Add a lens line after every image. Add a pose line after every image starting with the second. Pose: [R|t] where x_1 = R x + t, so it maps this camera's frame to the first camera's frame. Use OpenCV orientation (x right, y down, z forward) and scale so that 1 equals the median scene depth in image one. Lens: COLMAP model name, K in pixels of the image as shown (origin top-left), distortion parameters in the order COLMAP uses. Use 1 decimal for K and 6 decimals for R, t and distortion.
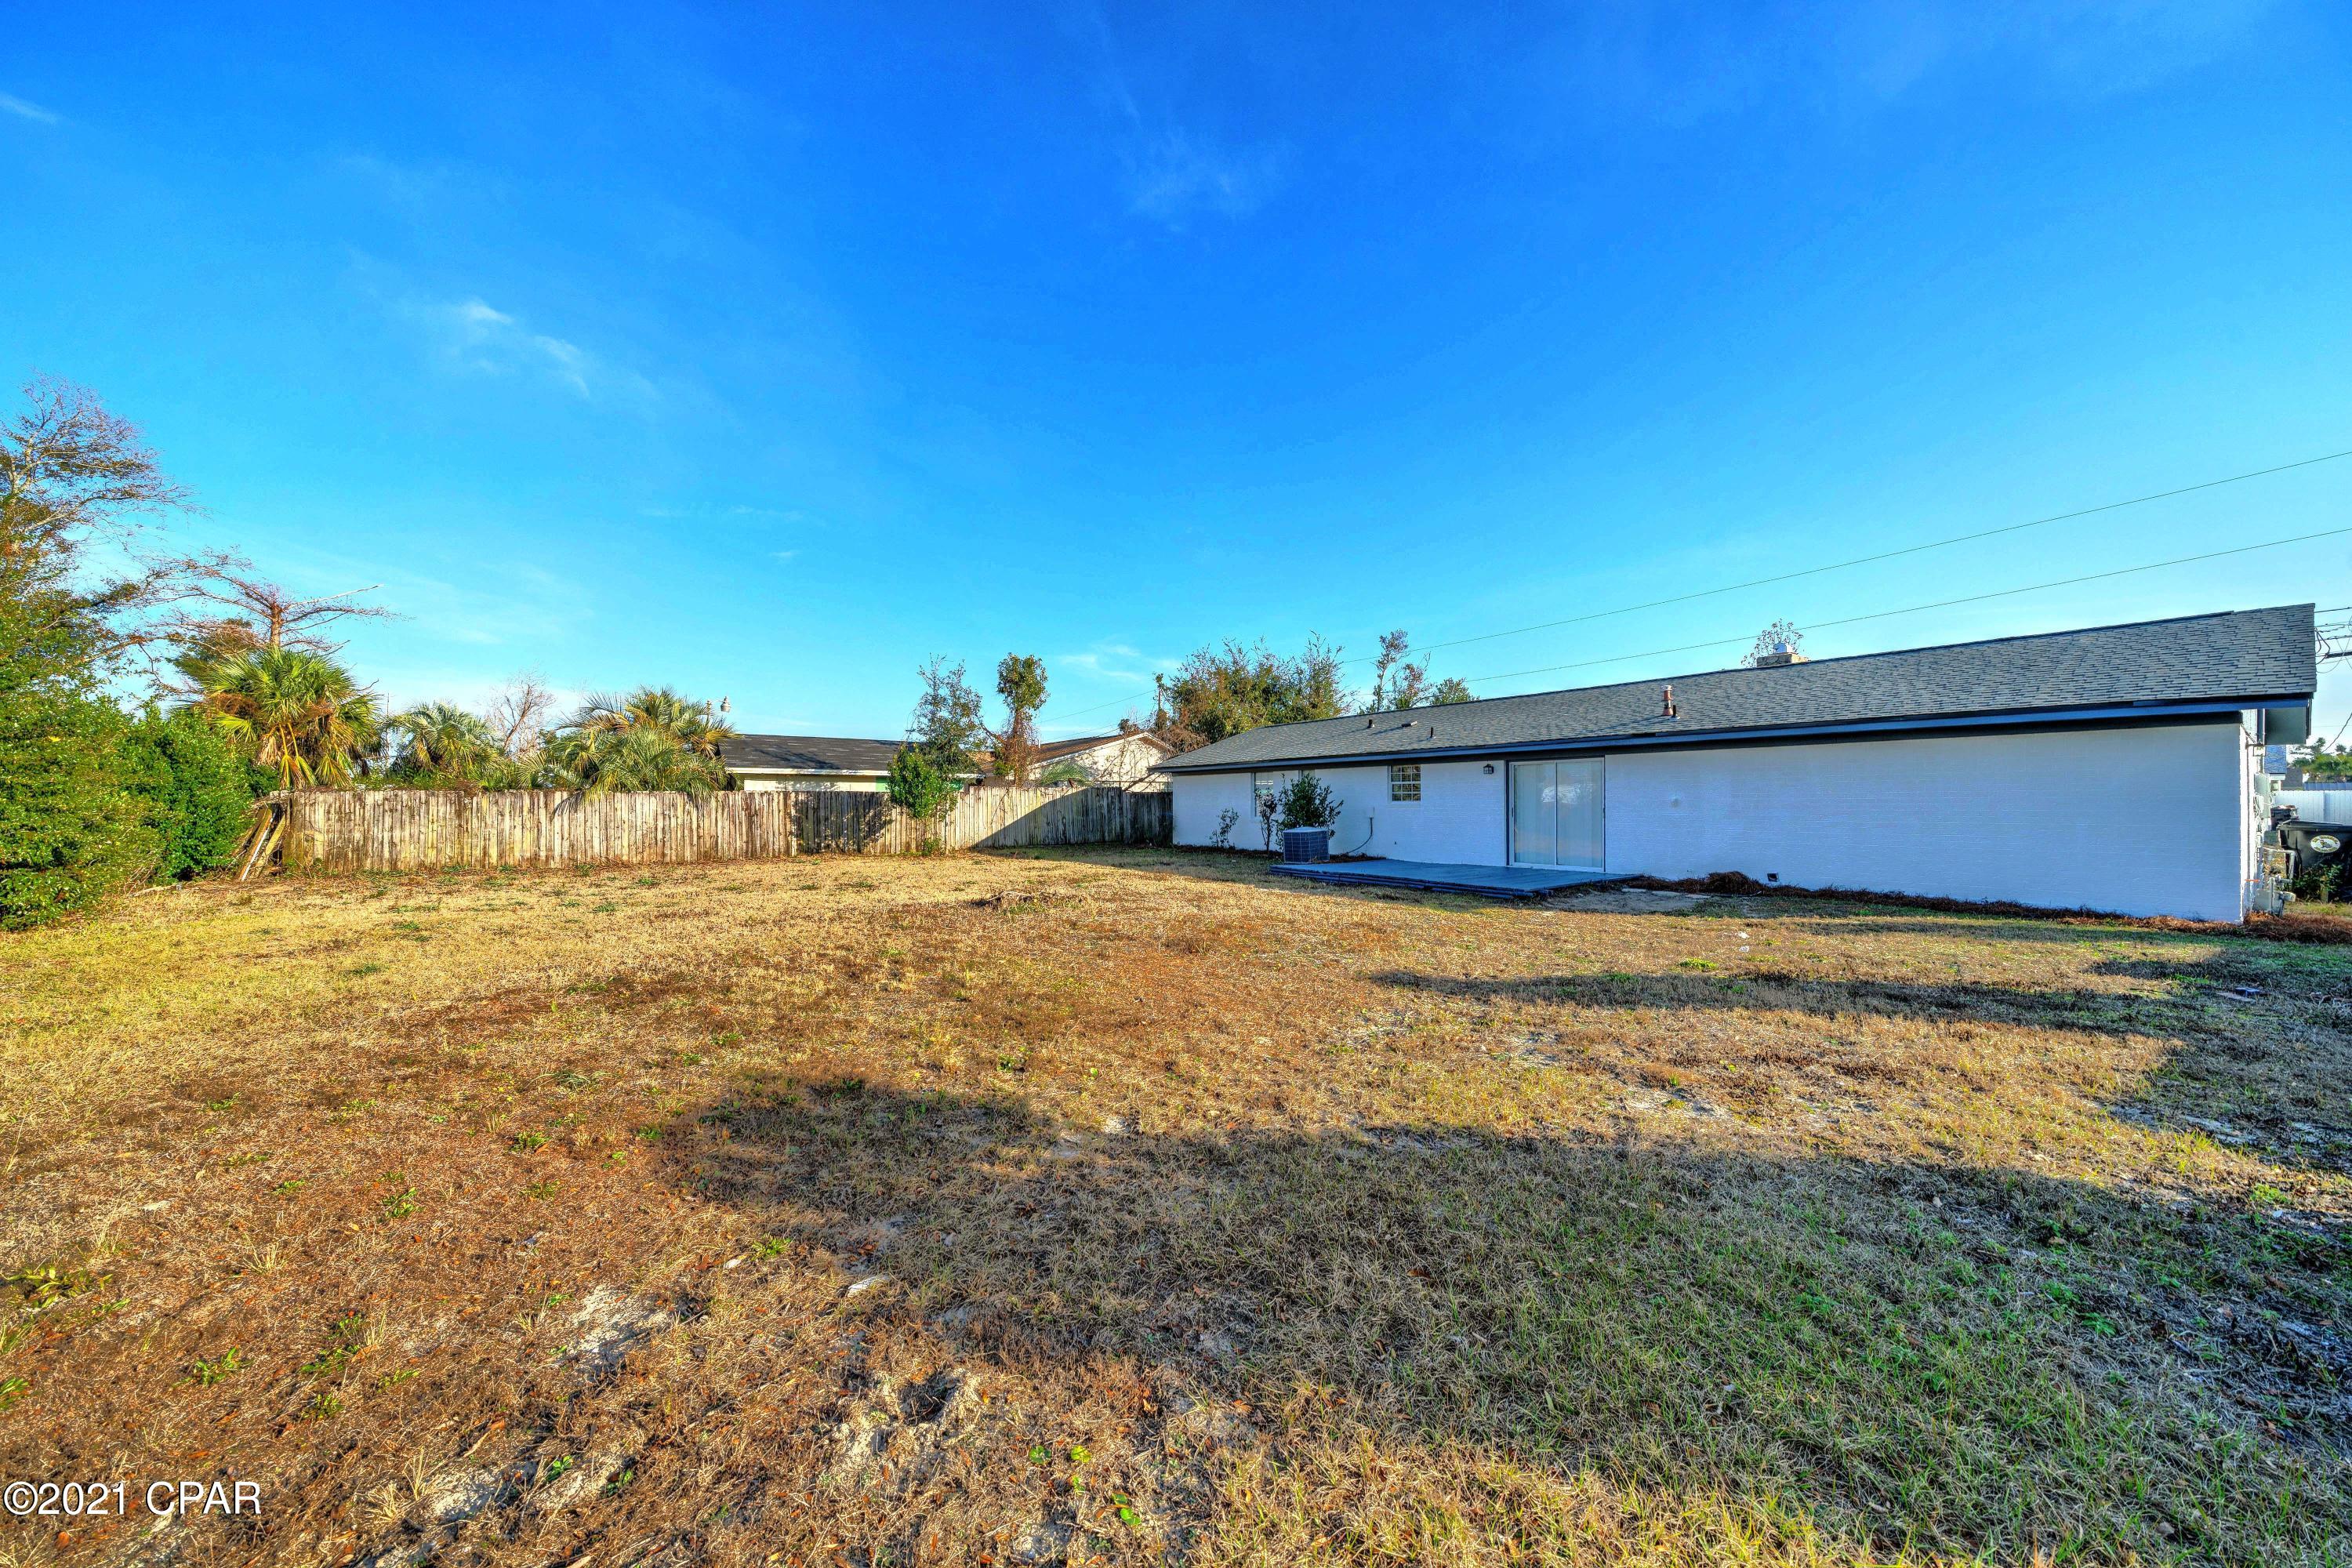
lens RADIAL K [[809.8, 0, 1159.6], [0, 809.8, 803.3], [0, 0, 1]] dist [-0.003211, -0.000089]
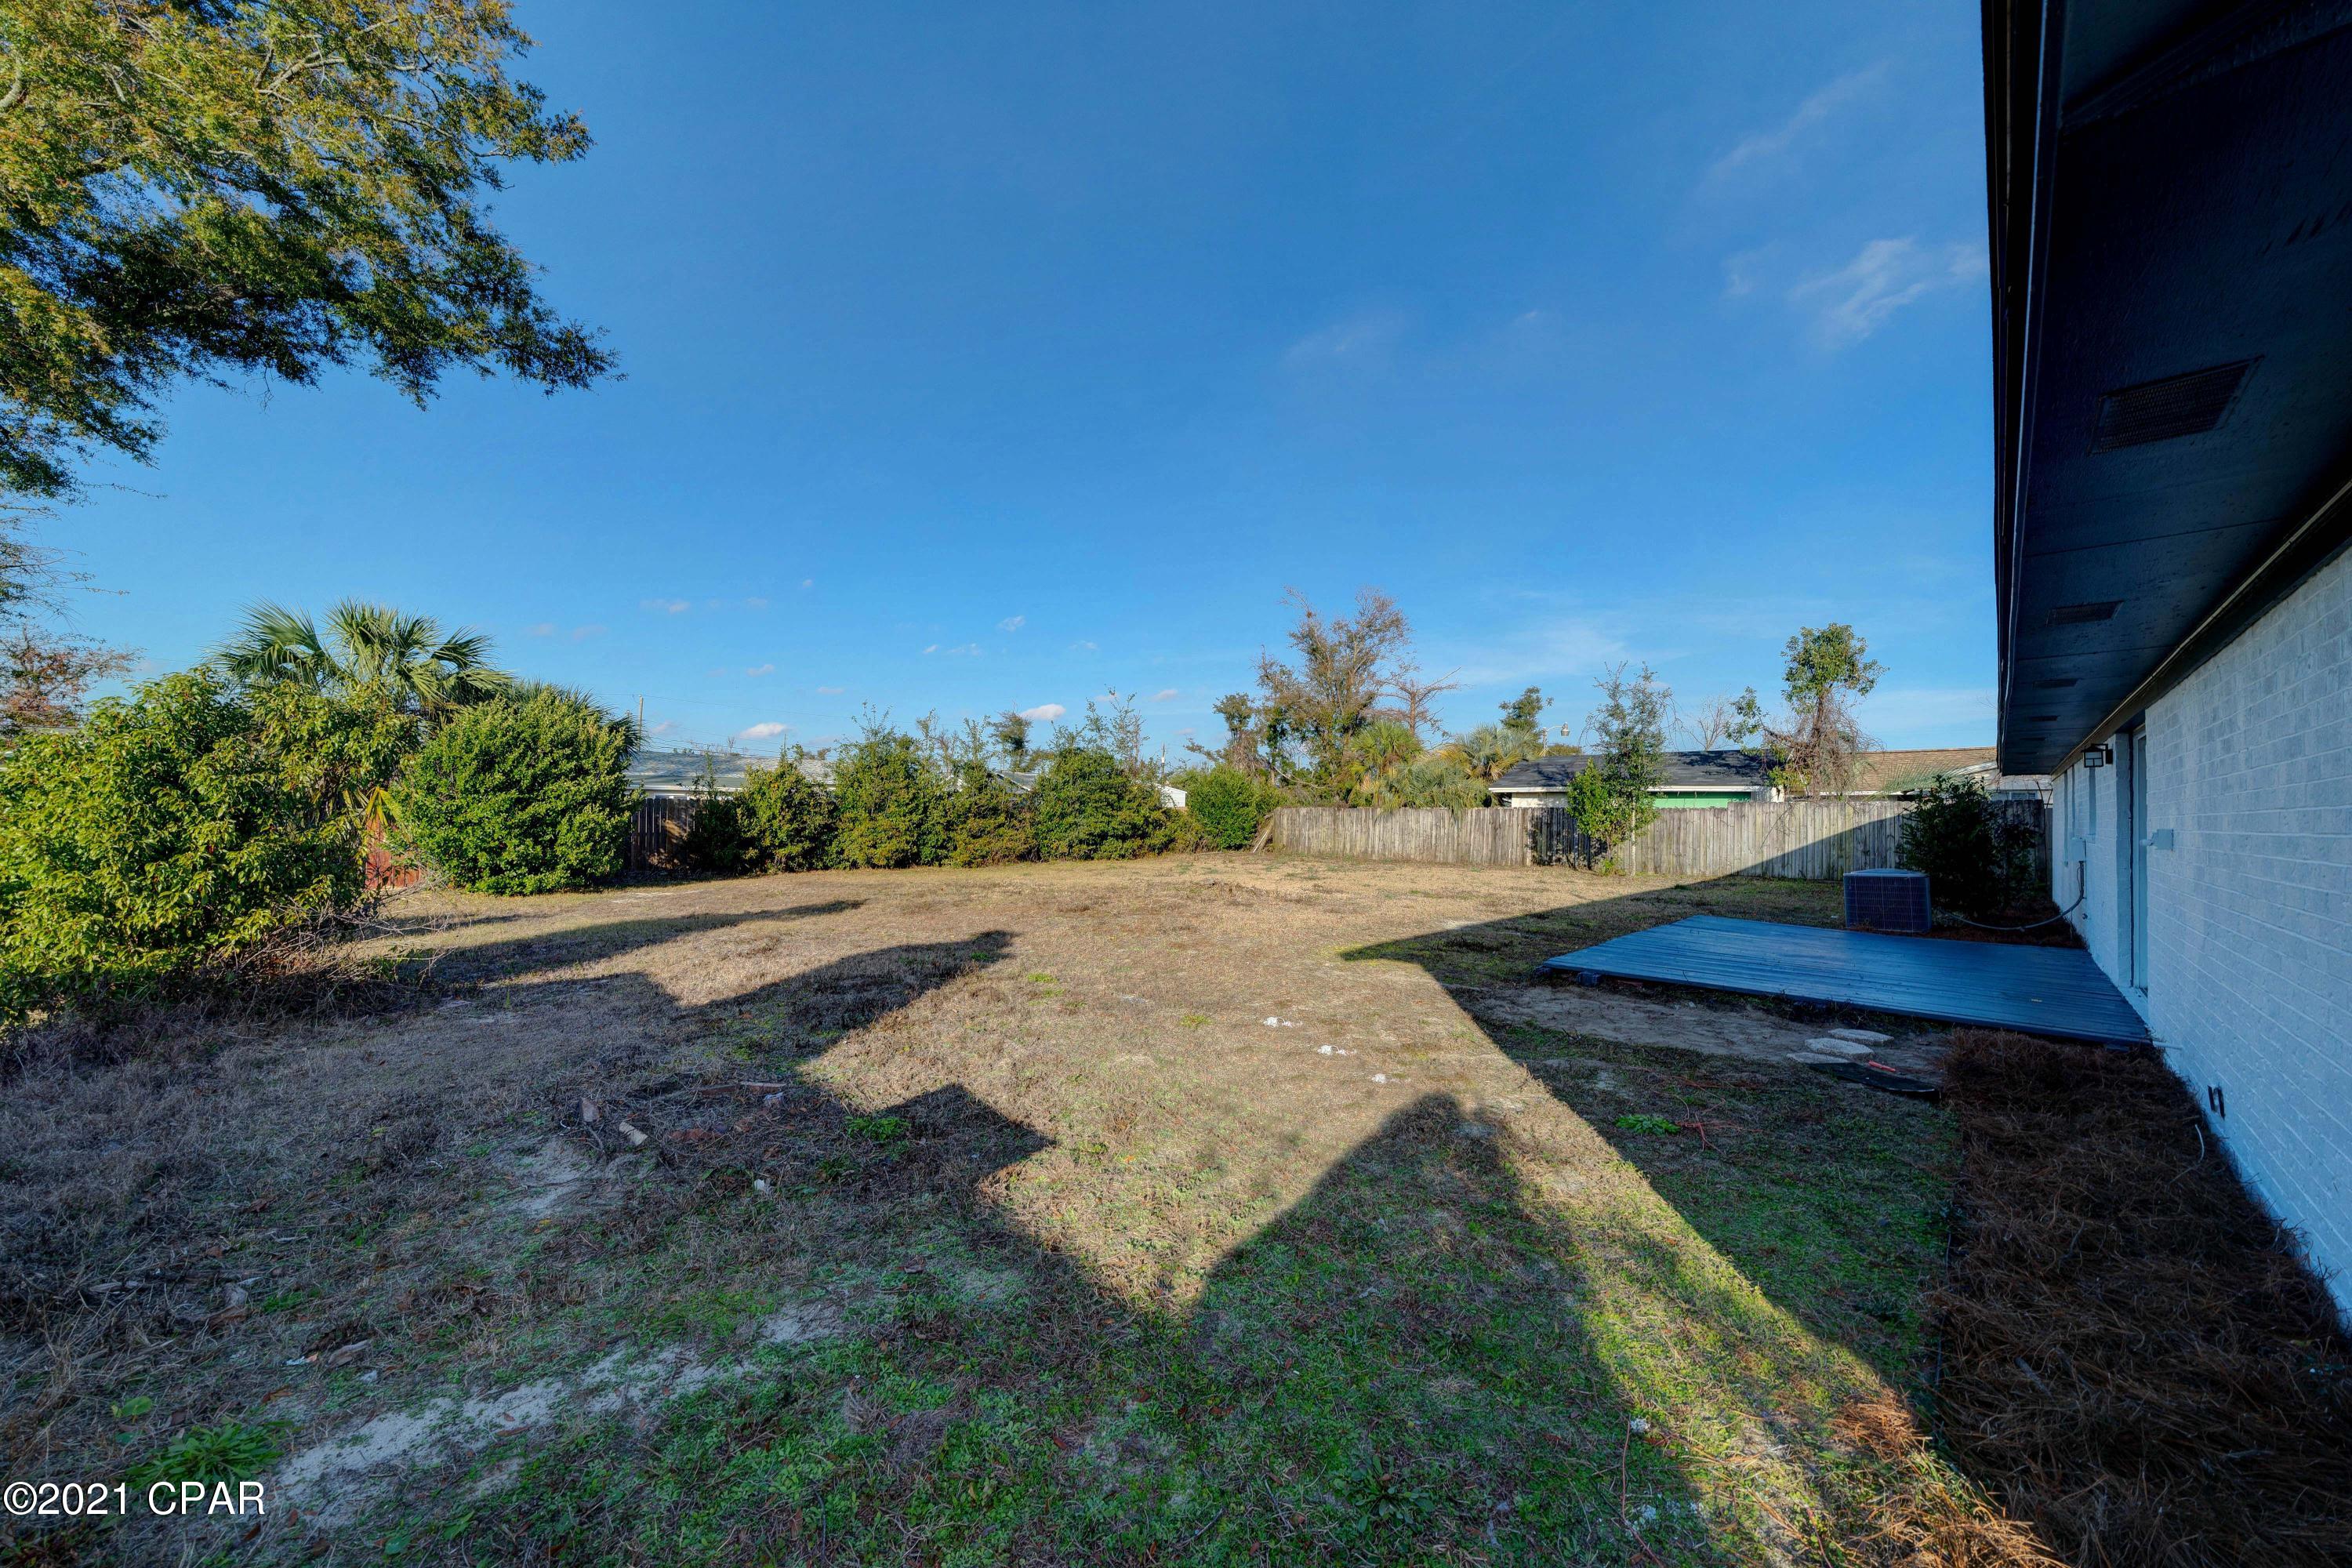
lens RADIAL K [[809.8, 0, 1159.6], [0, 809.8, 803.3], [0, 0, 1]] dist [-0.003211, -0.000089]
pose [[0.162062, -0.006671, -0.986758, 0.553959], [-0.015950, 0.999829, -0.009379, -0.002250], [0.986652, 0.017258, 0.161928, 0.321770]]
